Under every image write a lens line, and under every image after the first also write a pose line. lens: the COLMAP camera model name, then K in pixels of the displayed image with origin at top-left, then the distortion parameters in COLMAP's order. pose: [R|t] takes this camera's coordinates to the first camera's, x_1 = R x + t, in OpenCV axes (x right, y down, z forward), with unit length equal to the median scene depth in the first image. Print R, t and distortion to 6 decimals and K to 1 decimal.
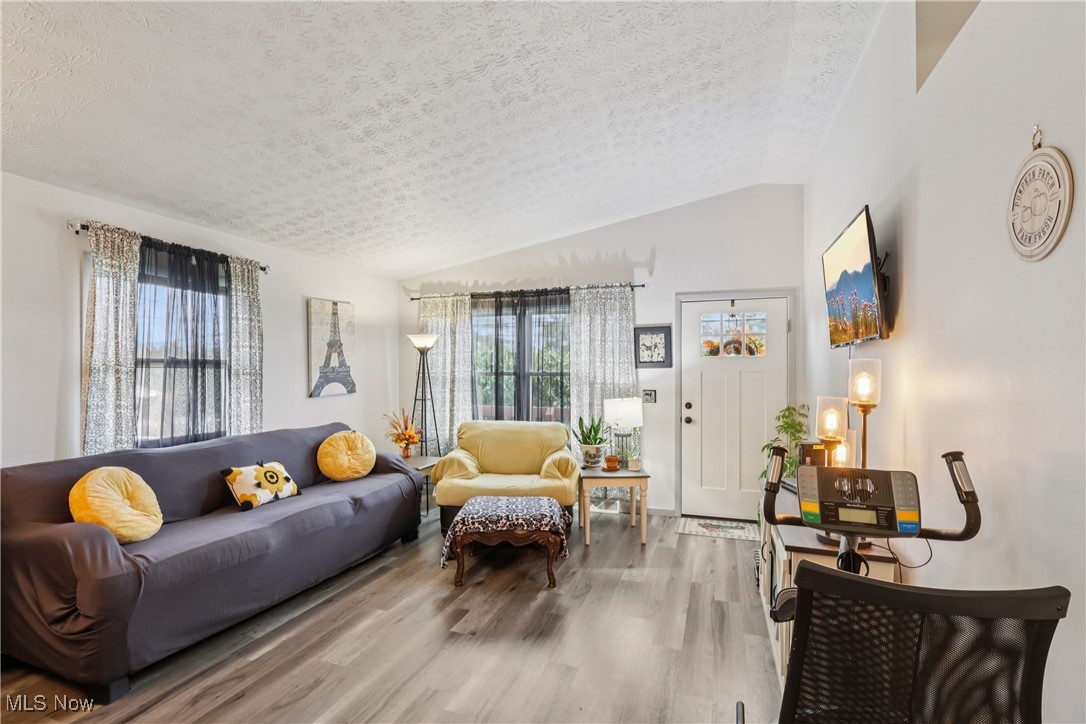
lens RADIAL K [[509.9, 0, 540.0], [0, 509.9, 372.9], [0, 0, 1]] dist [-0.000634, 0.000419]
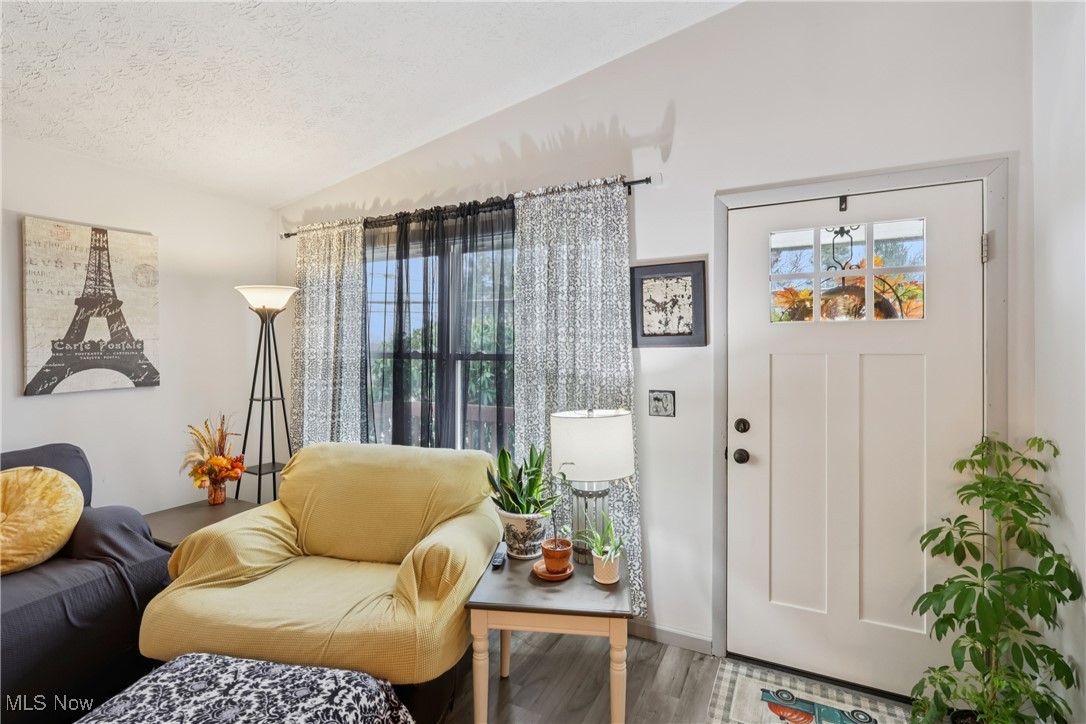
lens RADIAL K [[509.9, 0, 543.5], [0, 509.9, 350.5], [0, 0, 1]] dist [-0.000634, 0.000419]
pose [[0.991947, 0.006401, -0.126495, 0.165401], [-0.007925, 0.999902, -0.011550, 0.001003], [0.126409, 0.012460, 0.991900, 0.499140]]
